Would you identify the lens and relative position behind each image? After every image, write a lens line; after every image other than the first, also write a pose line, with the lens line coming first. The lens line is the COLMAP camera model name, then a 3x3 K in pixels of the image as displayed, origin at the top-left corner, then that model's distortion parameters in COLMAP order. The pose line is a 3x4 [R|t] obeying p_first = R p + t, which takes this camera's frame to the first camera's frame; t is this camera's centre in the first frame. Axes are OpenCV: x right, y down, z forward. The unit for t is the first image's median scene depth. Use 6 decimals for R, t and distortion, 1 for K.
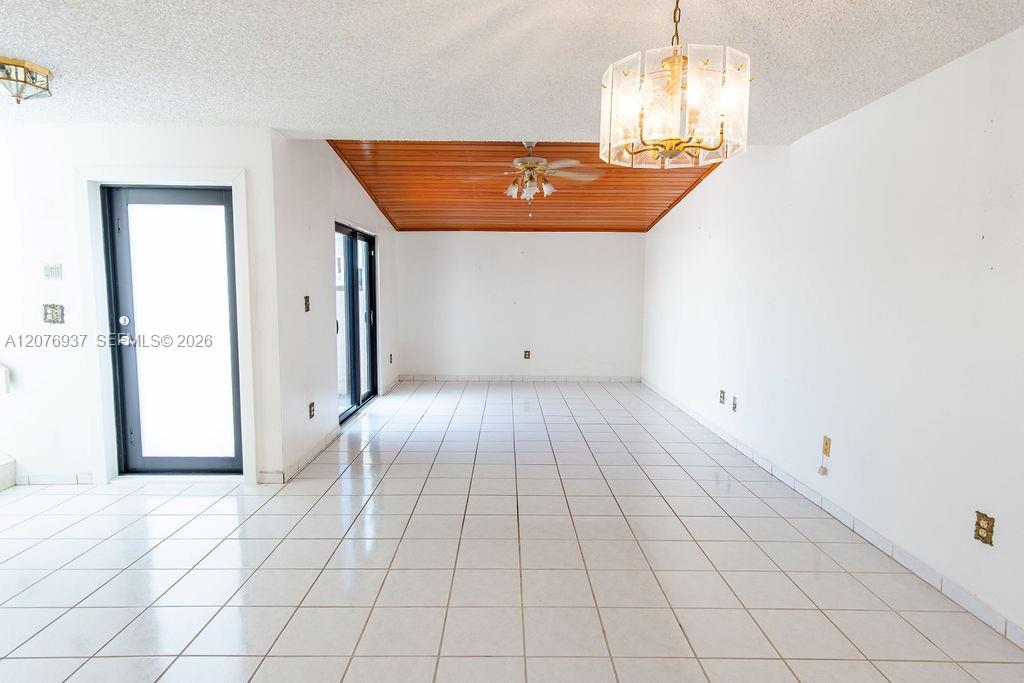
lens RADIAL K [[565.9, 0, 512.0], [0, 565.9, 341.5], [0, 0, 1]] dist [0.001489, 0.000628]
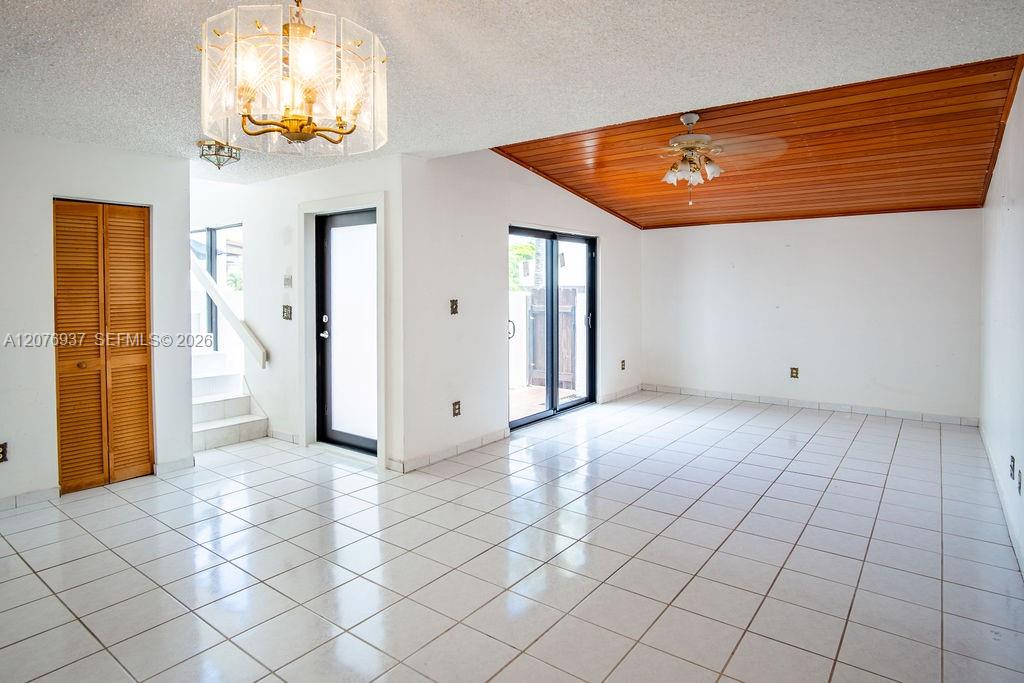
lens RADIAL K [[586.0, 0, 511.1], [0, 586.0, 296.0], [0, 0, 1]] dist [-0.028573, 0.000036]
pose [[0.787522, 0.002193, -0.616283, 0.437494], [-0.050462, 0.996865, -0.060936, -0.028404], [0.614217, 0.079087, 0.785164, 0.219837]]
